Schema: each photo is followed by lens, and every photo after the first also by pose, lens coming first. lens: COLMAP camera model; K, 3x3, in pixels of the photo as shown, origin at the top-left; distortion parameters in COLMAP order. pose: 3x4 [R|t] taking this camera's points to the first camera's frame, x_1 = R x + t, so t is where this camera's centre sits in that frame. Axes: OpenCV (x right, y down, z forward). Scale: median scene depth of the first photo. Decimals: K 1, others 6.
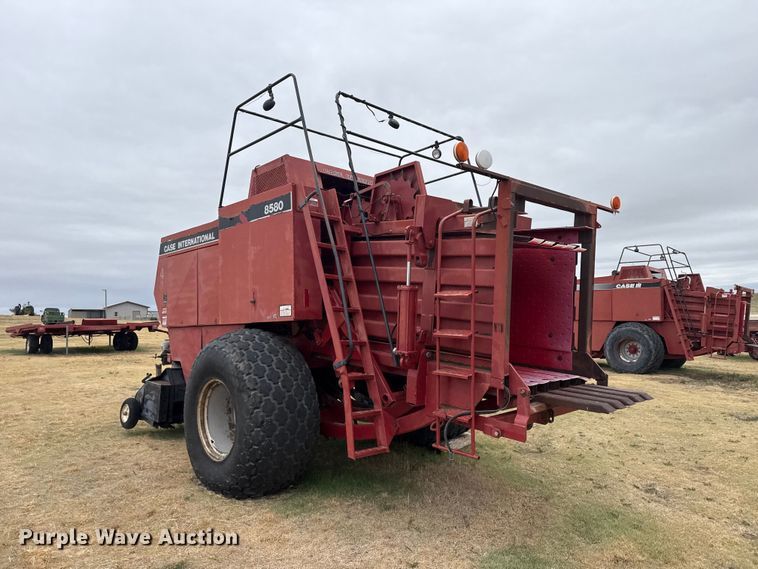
lens RADIAL K [[533.5, 0, 379.0], [0, 533.5, 284.5], [0, 0, 1]] dist [0.032400, -0.004012]
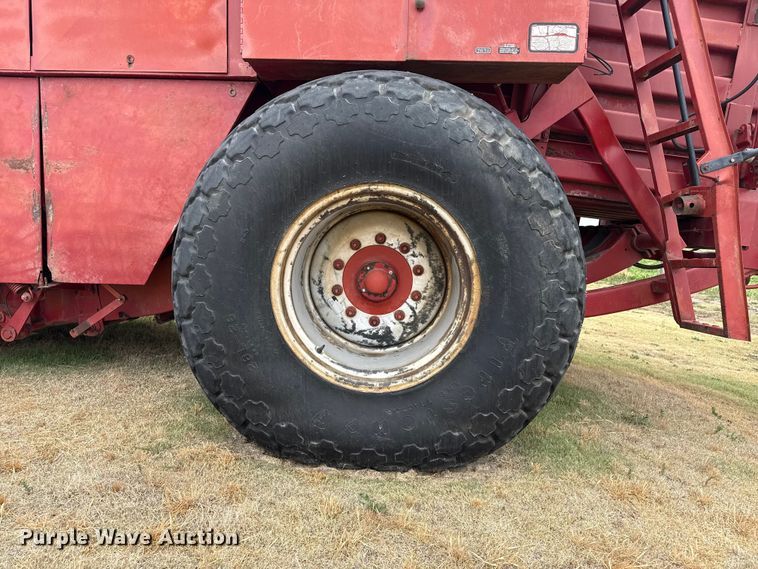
lens RADIAL K [[520.1, 0, 379.0], [0, 520.1, 284.5], [0, 0, 1]] dist [0.127048, -0.126366]
pose [[0.718597, -0.011731, 0.695328, -0.537866], [-0.099953, 0.987734, 0.119962, 0.193930], [-0.688206, -0.155704, 0.708610, 0.703432]]
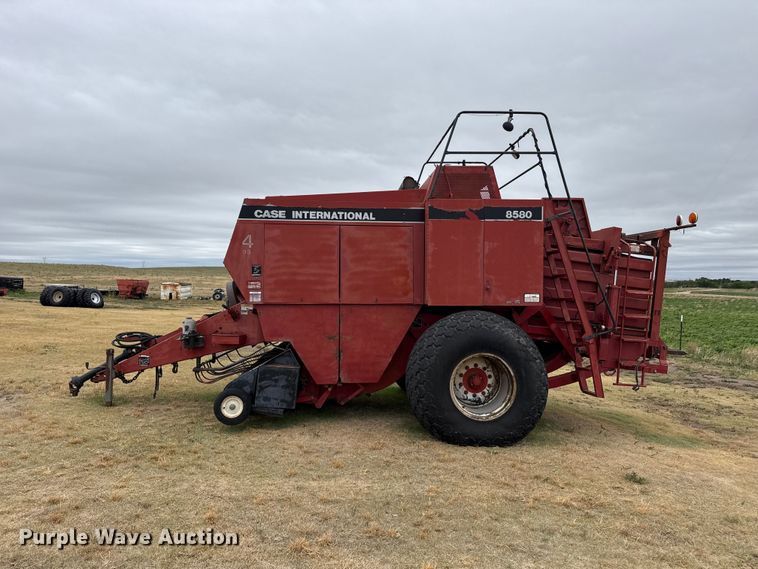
lens RADIAL K [[533.7, 0, 379.0], [0, 533.7, 284.5], [0, 0, 1]] dist [0.089084, -0.001828]
pose [[0.649232, 0.033005, 0.759874, -1.309706], [-0.082032, 0.996269, 0.026814, 0.011683], [-0.756154, -0.079743, 0.649517, 0.400657]]
